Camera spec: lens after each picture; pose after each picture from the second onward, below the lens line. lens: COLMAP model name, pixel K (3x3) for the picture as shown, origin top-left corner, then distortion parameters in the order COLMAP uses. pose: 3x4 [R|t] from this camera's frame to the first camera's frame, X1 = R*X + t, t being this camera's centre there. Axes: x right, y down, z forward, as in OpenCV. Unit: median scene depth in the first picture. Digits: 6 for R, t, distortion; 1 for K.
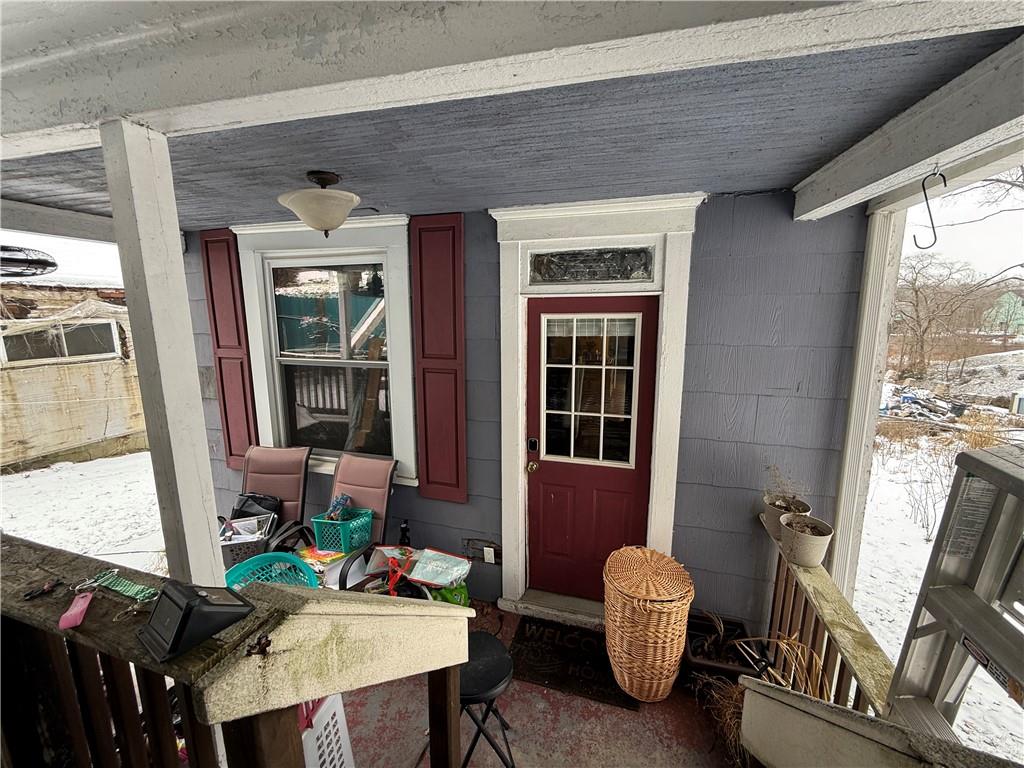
lens RADIAL K [[408.2, 0, 512.0], [0, 408.2, 384.0], [0, 0, 1]] dist [-0.001060, -0.000051]
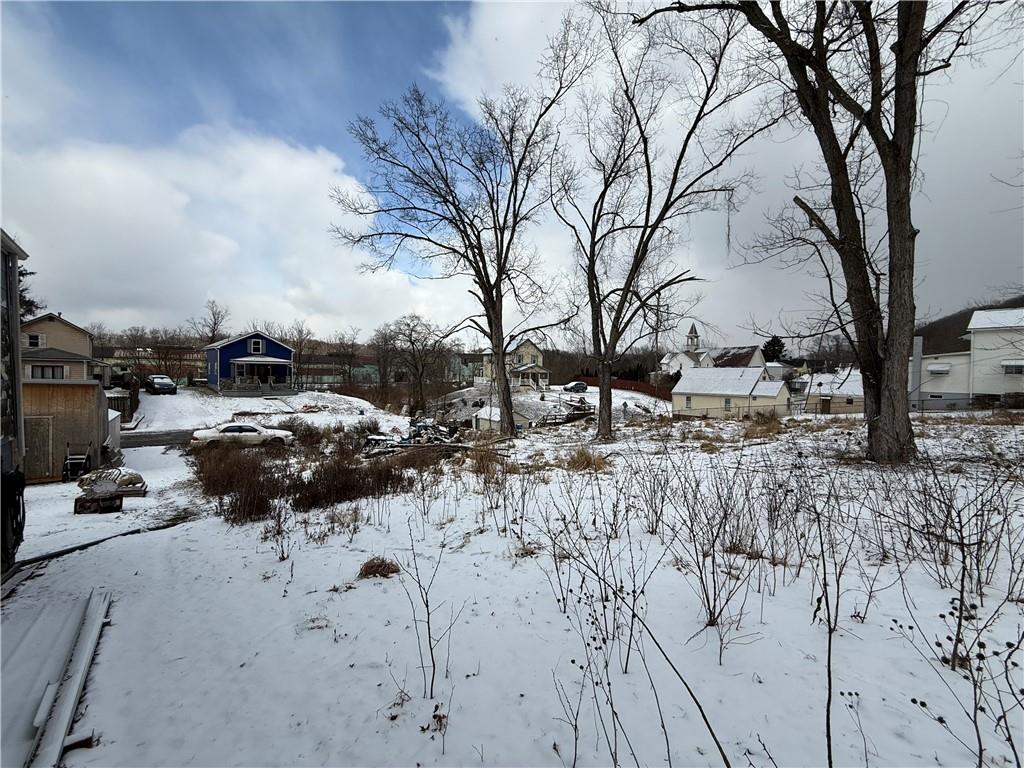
lens RADIAL K [[408.2, 0, 512.0], [0, 408.2, 384.0], [0, 0, 1]] dist [-0.001060, -0.000051]
pose [[0.528492, -0.022240, 0.848647, 0.158078], [0.132924, 0.989495, -0.056847, 0.014629], [-0.838468, 0.142848, 0.525896, 0.186683]]
